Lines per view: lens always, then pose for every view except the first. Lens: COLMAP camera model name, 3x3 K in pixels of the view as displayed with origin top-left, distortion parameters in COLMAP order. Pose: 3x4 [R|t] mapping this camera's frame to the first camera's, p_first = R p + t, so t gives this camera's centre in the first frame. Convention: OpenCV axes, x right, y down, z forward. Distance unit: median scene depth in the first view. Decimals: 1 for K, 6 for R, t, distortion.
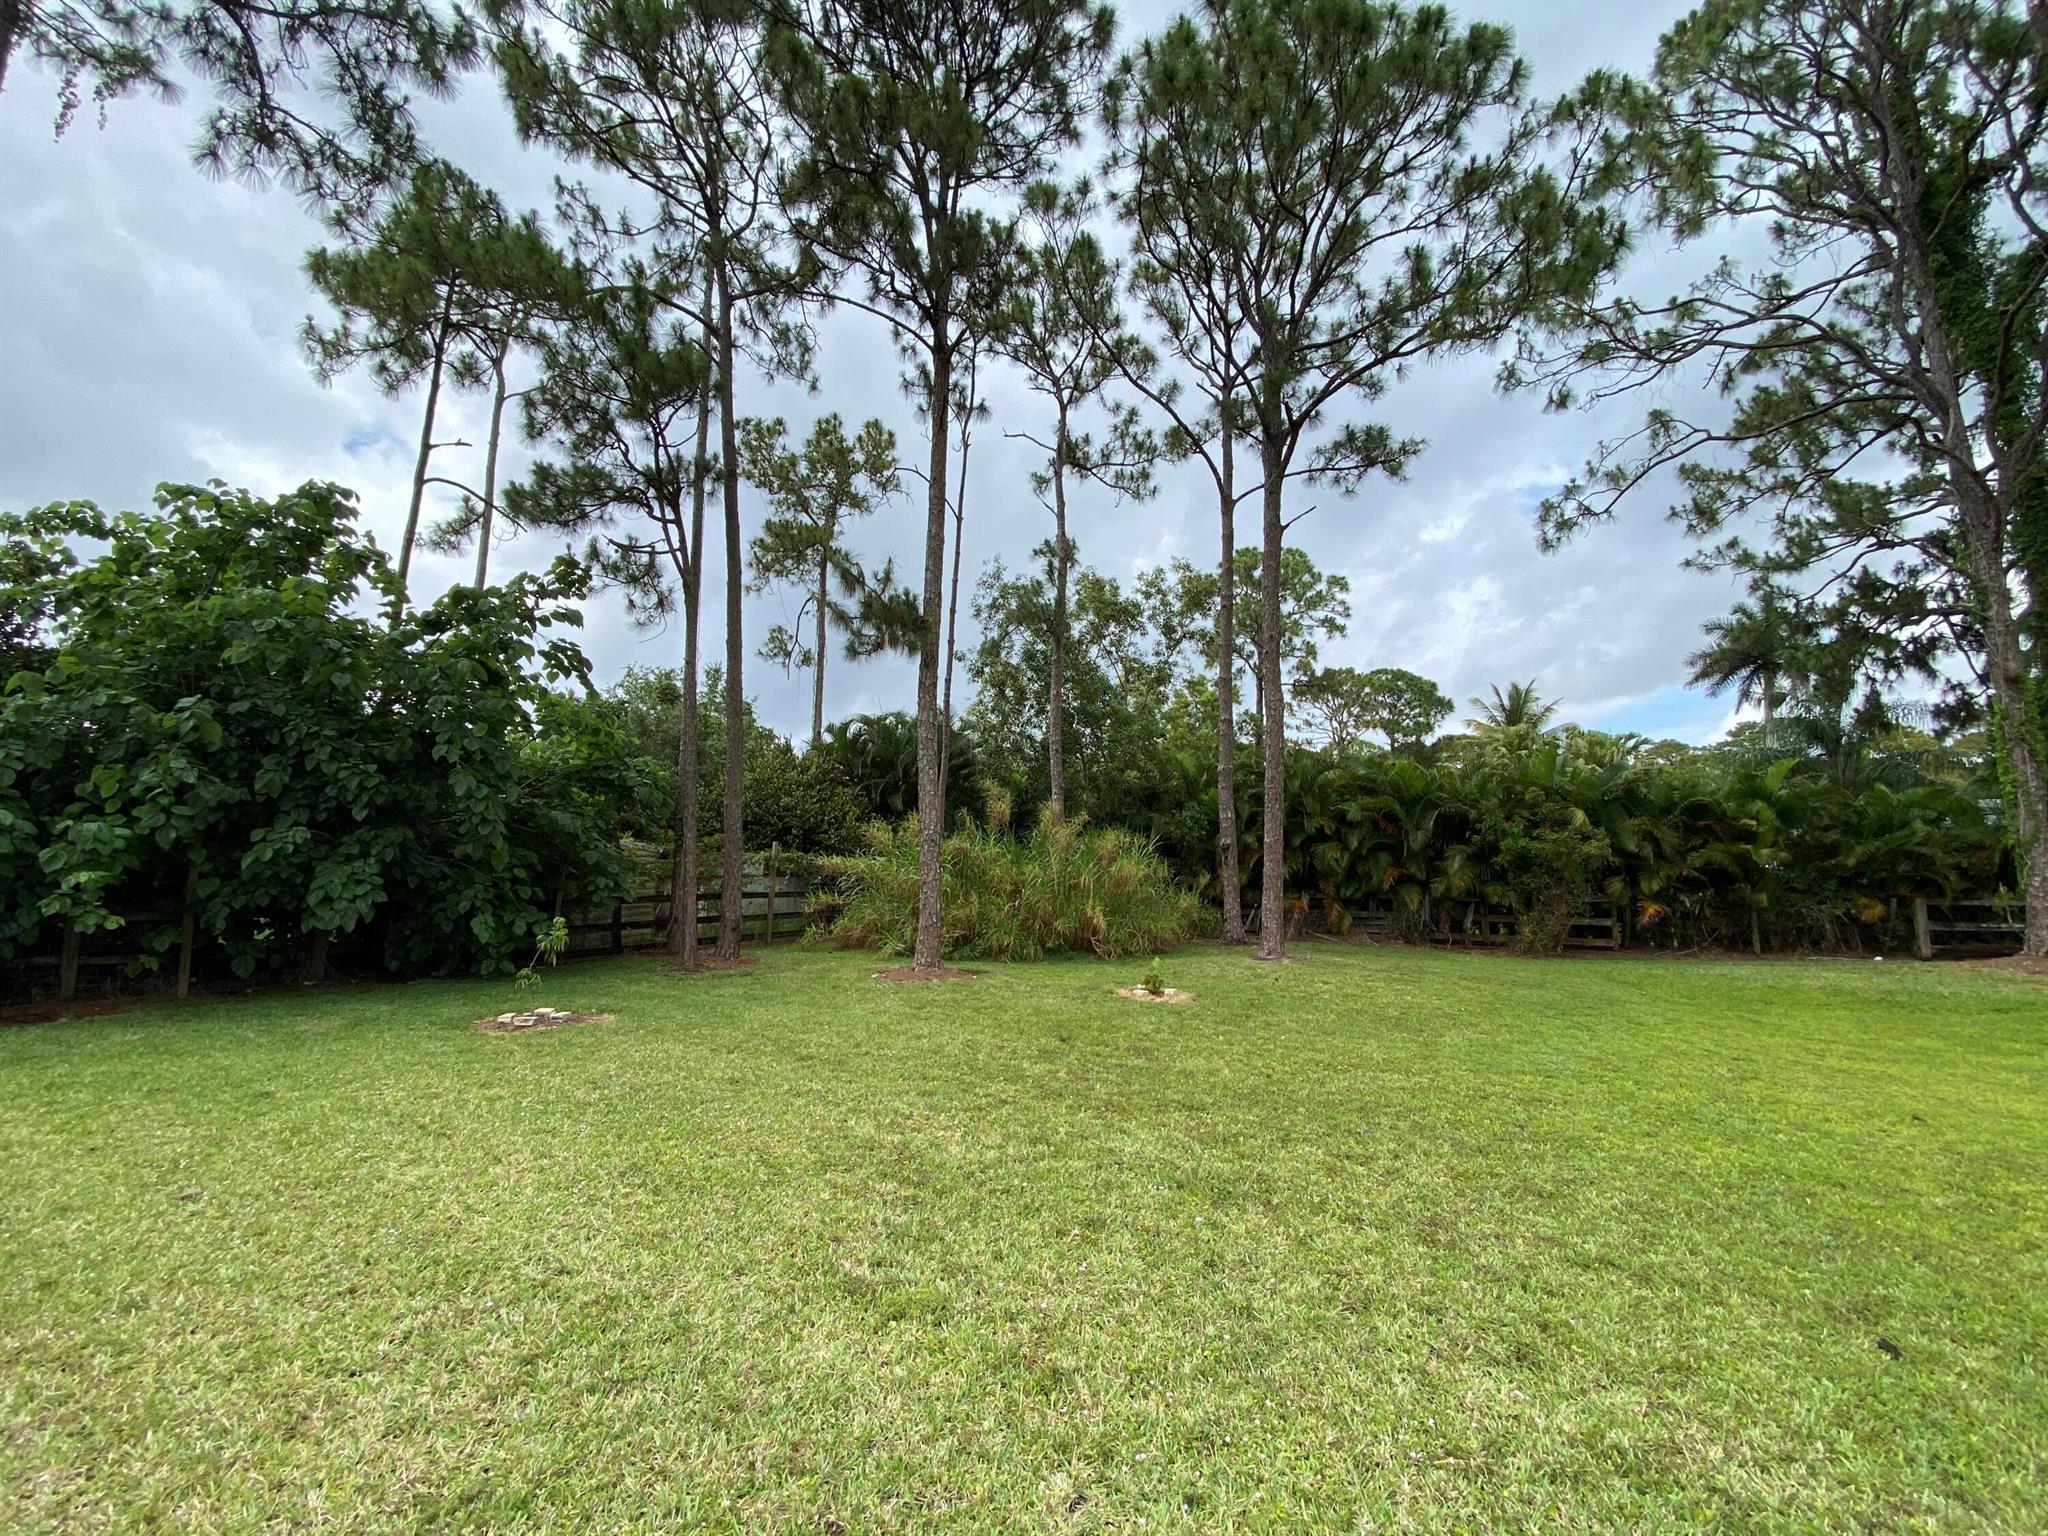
lens RADIAL K [[819.5, 0, 1023.9], [0, 819.5, 771.7], [0, 0, 1]] dist [0.014124, -0.017468]
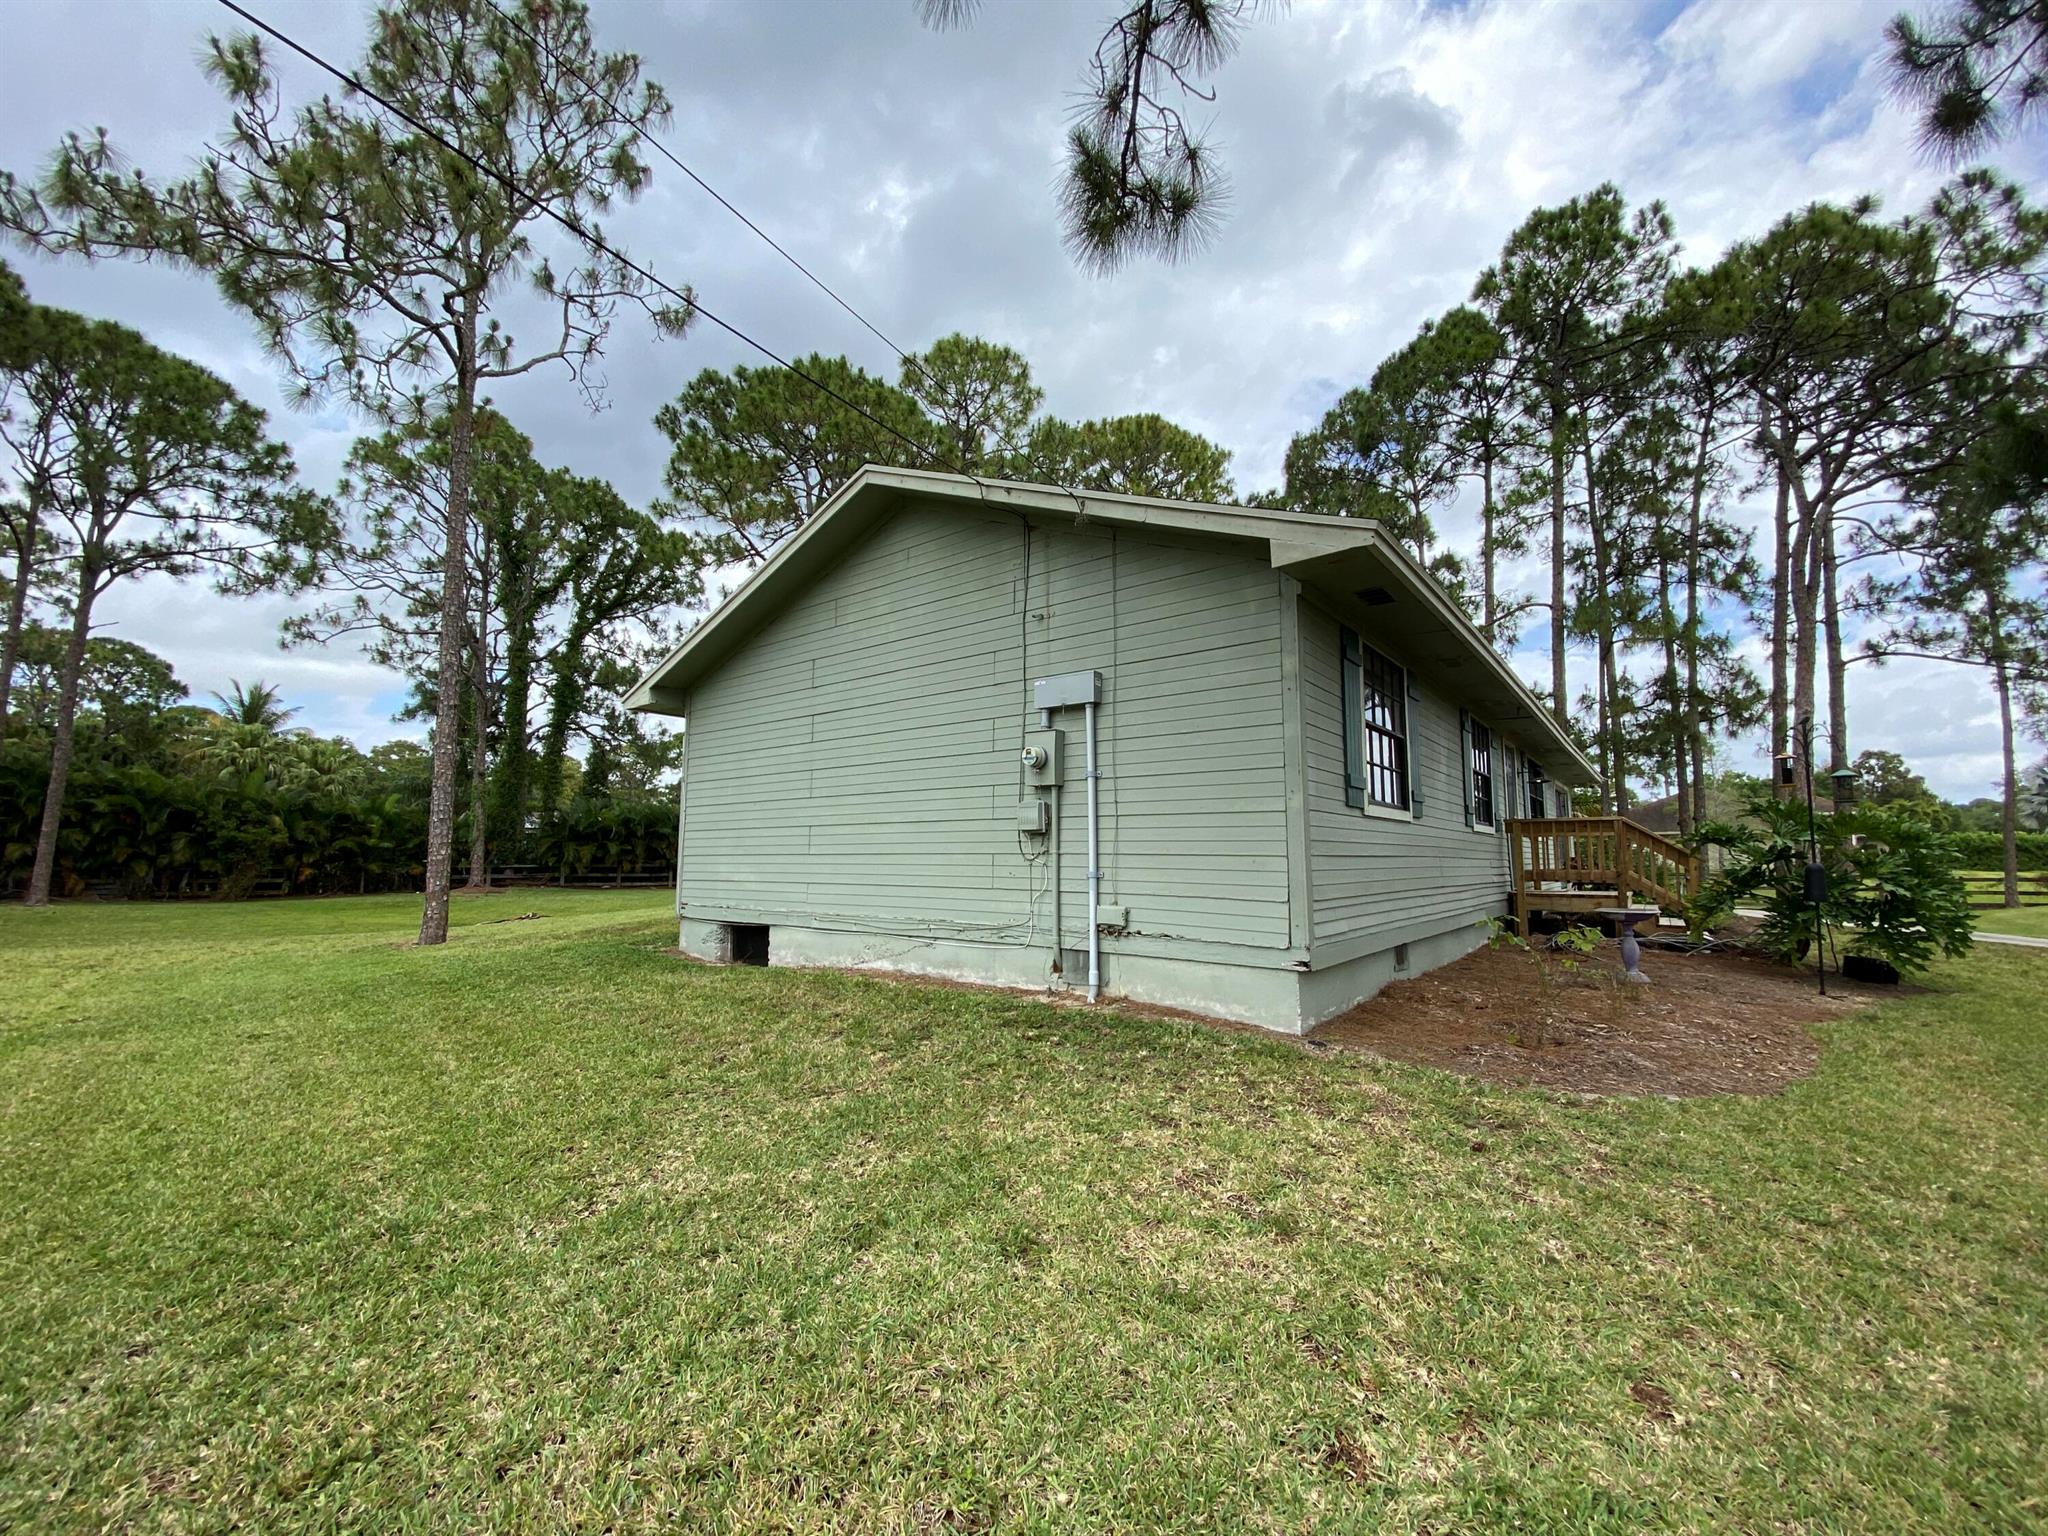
lens RADIAL K [[819.5, 0, 1023.9], [0, 819.5, 771.7], [0, 0, 1]] dist [0.014124, -0.017468]
pose [[0.266130, 0.094918, 0.959253, -0.445915], [-0.119486, 0.990714, -0.064882, -0.096753], [-0.956503, -0.097351, 0.275000, -0.770254]]
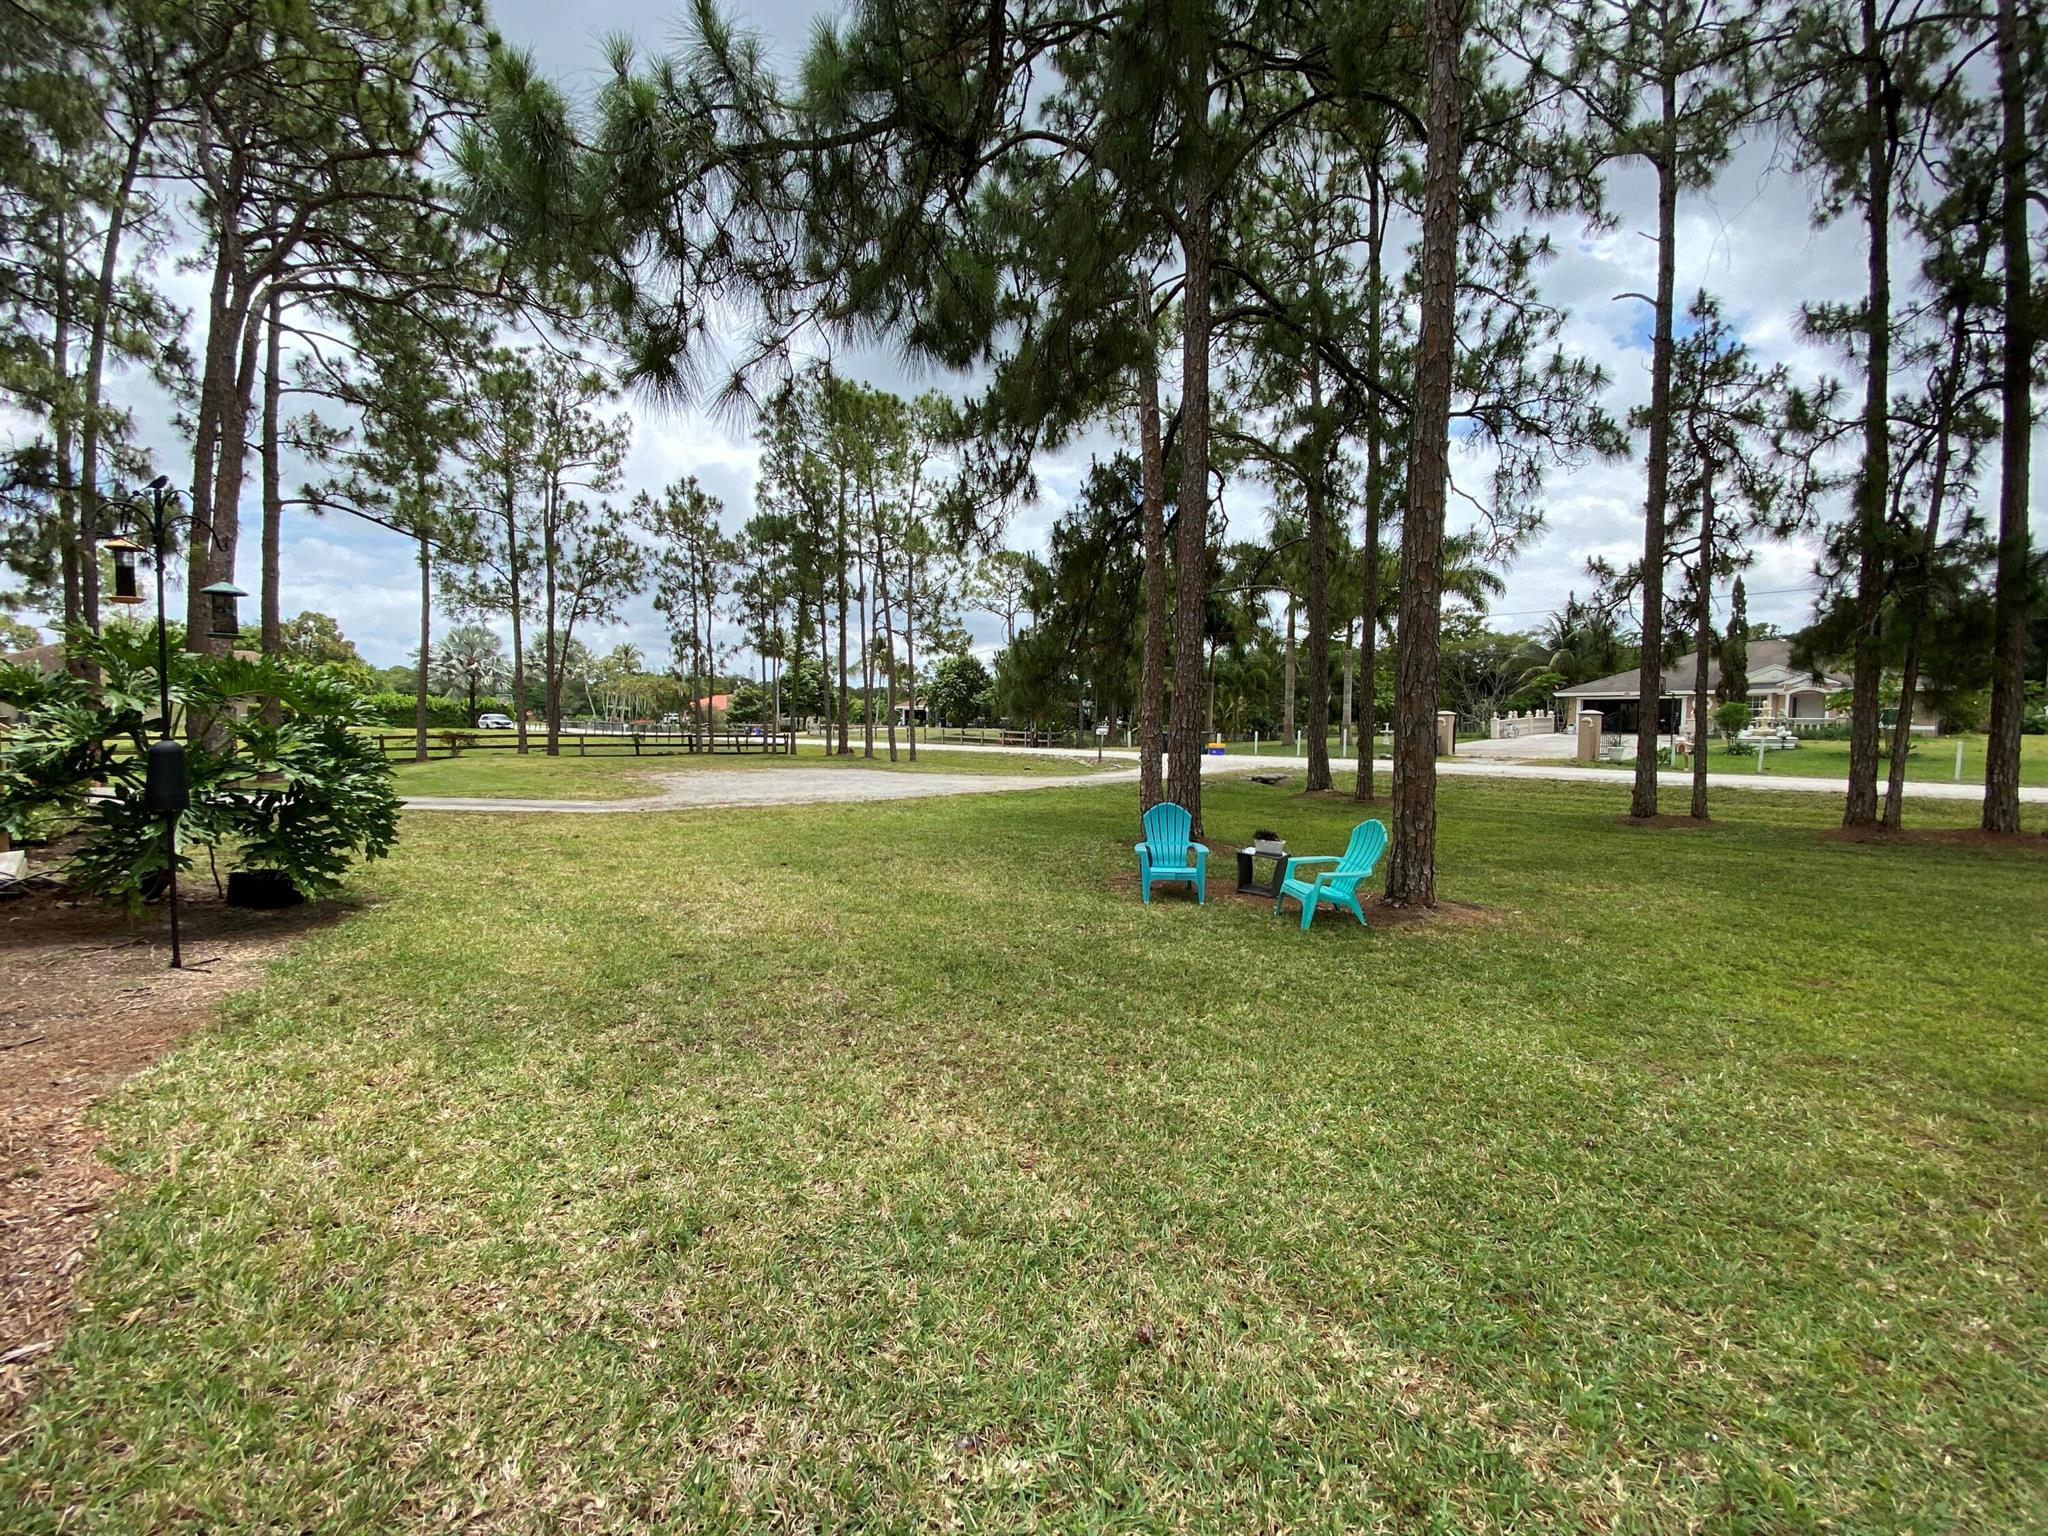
lens RADIAL K [[819.5, 0, 1023.9], [0, 819.5, 771.7], [0, 0, 1]] dist [0.014124, -0.017468]
pose [[-0.948813, -0.029111, 0.314493, -0.287944], [-0.046820, 0.997706, -0.048902, -0.112524], [-0.312347, -0.061123, -0.947999, -0.871688]]
